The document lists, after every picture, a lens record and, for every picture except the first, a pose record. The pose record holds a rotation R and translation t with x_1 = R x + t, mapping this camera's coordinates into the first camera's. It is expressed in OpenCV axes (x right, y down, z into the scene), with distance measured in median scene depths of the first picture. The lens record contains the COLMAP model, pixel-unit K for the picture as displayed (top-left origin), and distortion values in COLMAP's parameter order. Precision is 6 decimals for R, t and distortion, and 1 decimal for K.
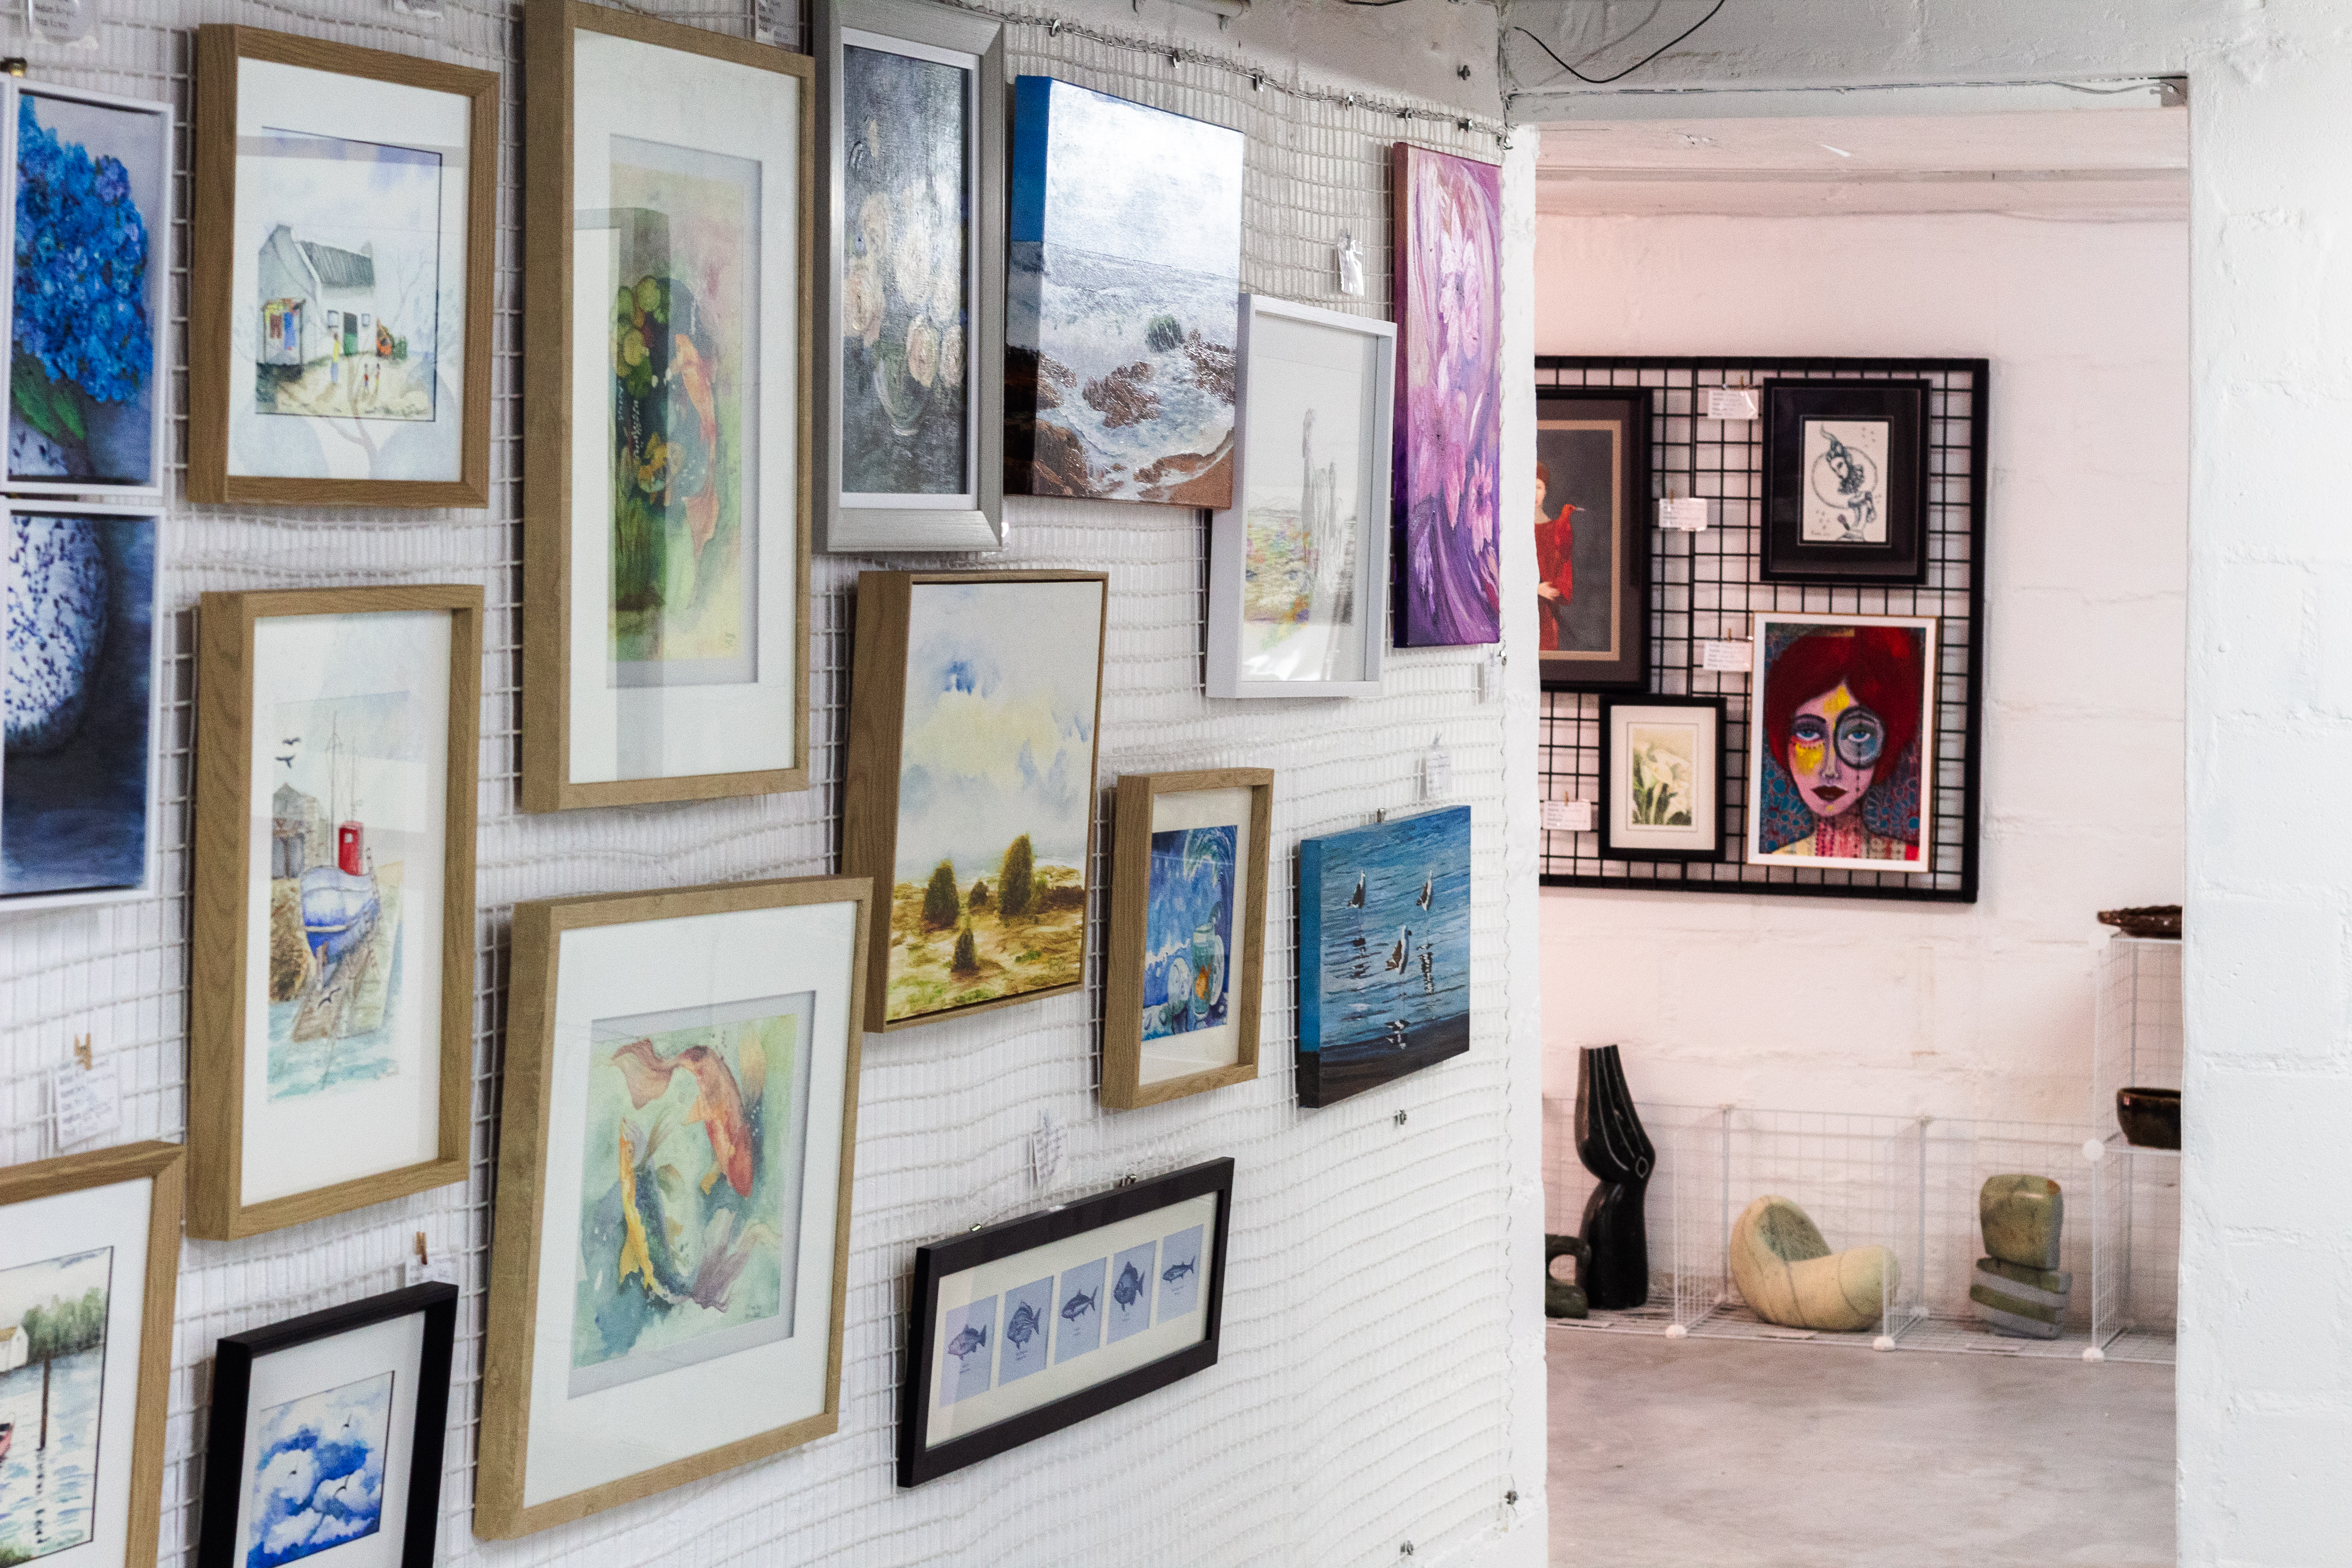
lens RADIAL K [[5418.8, 0, 1176.0], [0, 5418.8, 784.0], [0, 0, 1]] dist [0.059616, 0.354158]
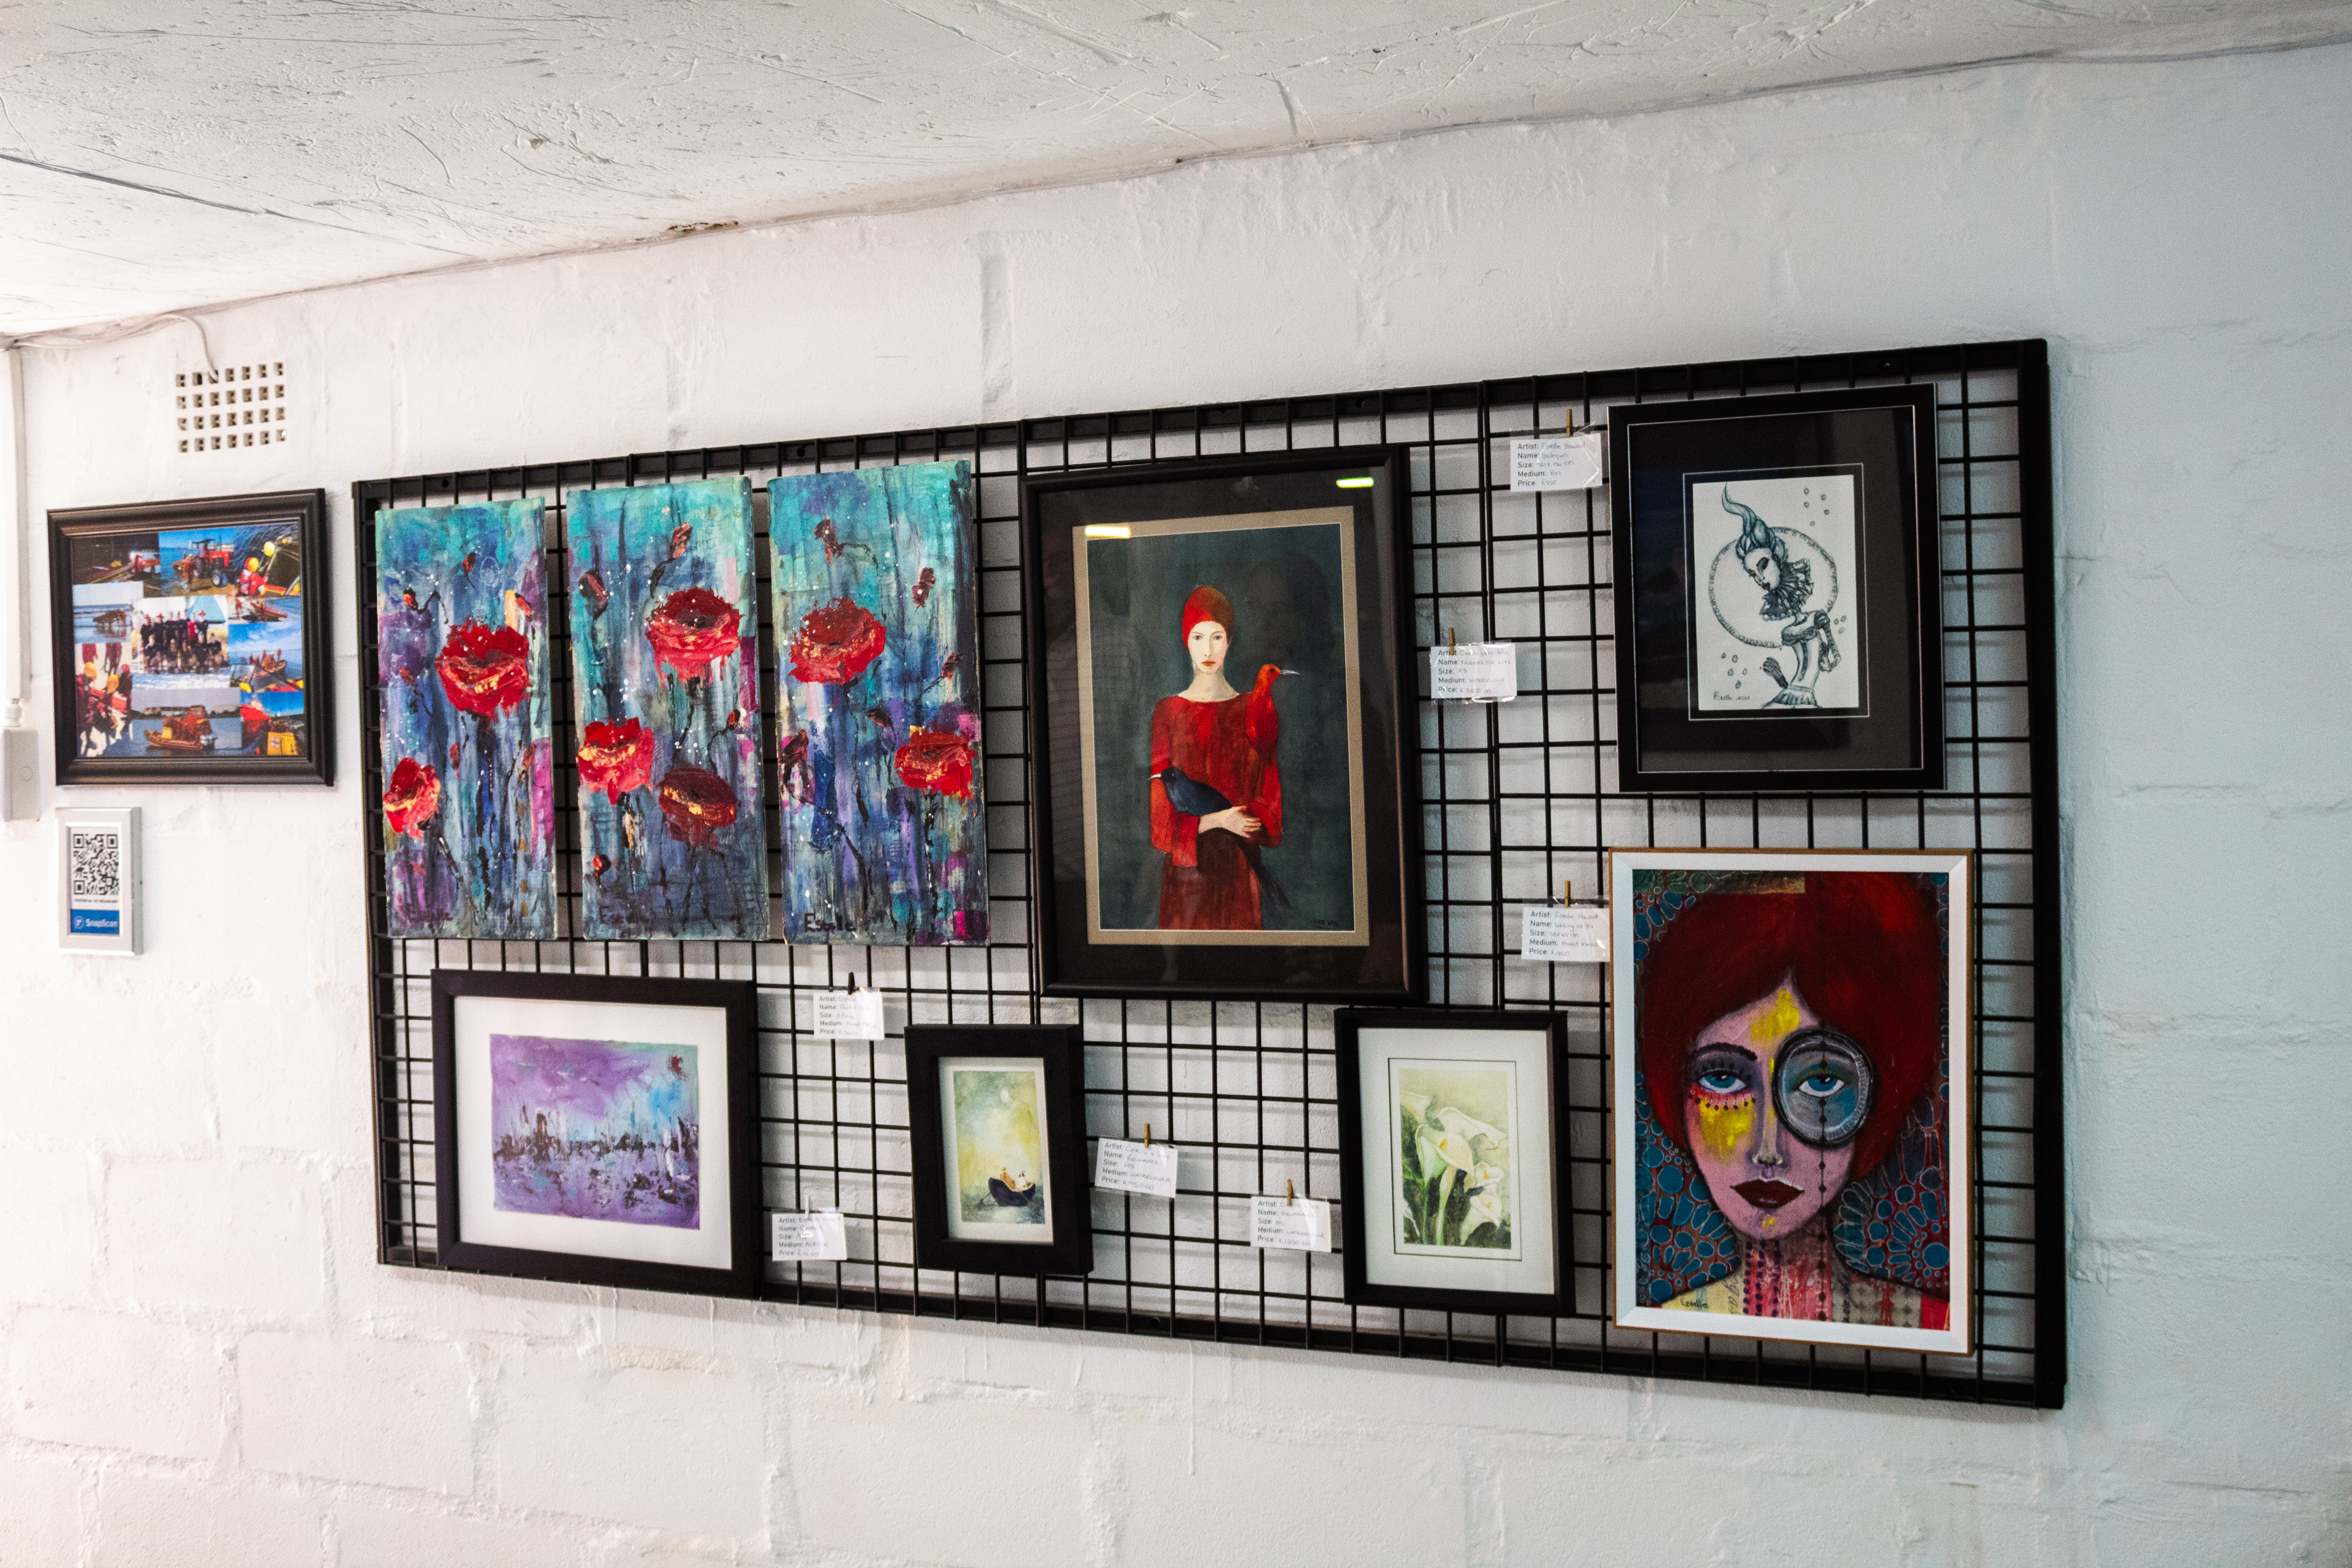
lens RADIAL K [[2552.2, 0, 1176.0], [0, 2552.2, 784.0], [0, 0, 1]] dist [-0.134276, 0.179347]
pose [[0.995348, -0.036942, -0.088980, 0.087141], [0.033830, 0.998771, -0.036227, -0.030818], [0.090209, 0.033049, 0.995374, 0.753390]]
